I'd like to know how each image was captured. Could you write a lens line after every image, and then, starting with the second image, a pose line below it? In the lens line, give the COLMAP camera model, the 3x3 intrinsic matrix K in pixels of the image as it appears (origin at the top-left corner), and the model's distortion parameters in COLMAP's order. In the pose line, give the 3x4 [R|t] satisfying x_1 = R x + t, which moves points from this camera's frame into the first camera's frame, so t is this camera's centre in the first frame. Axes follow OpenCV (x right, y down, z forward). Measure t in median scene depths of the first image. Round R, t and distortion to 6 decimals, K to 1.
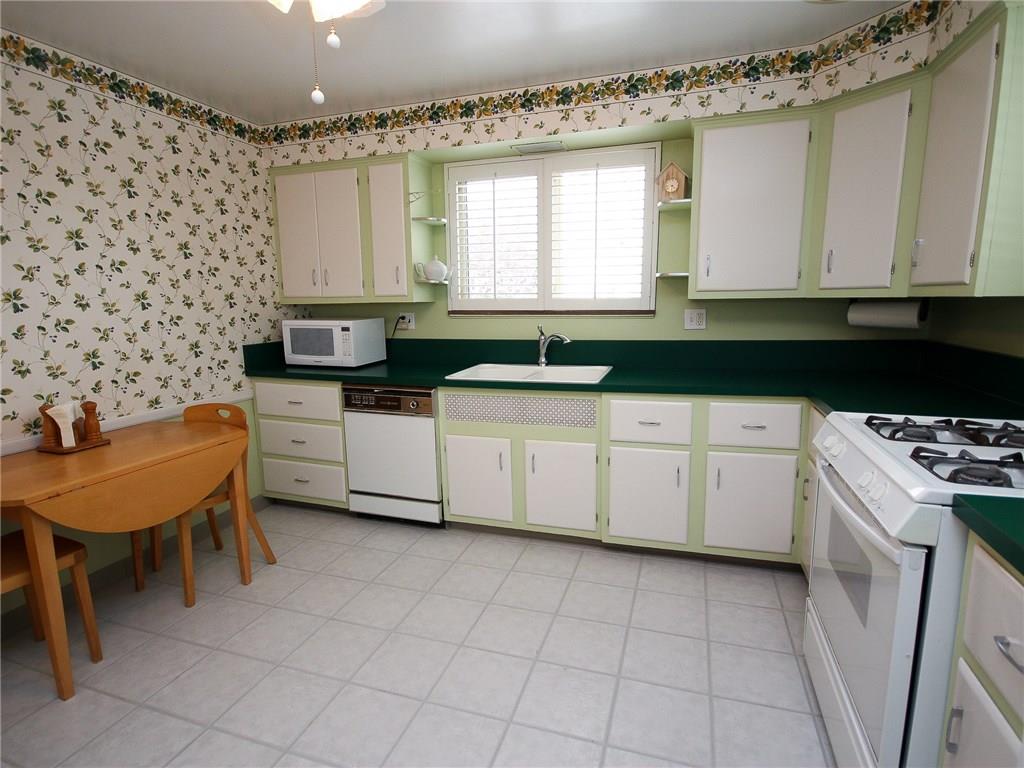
lens RADIAL K [[551.2, 0, 486.4], [0, 551.2, 388.9], [0, 0, 1]] dist [0.001850, 0.000846]
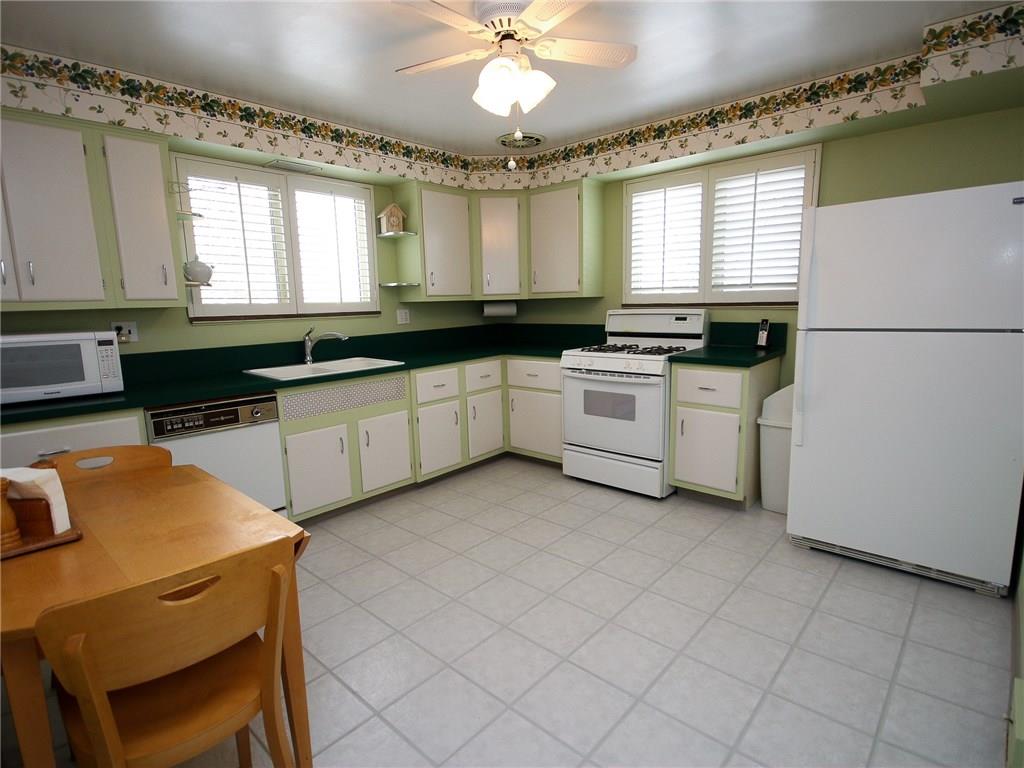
lens RADIAL K [[534.0, 0, 512.0], [0, 534.0, 384.0], [0, 0, 1]] dist [-0.003275, -0.002470]
pose [[0.380606, -0.135380, 0.914774, -0.845328], [0.173195, 0.982157, 0.073292, -0.011485], [-0.908374, 0.130538, 0.397262, 0.248581]]
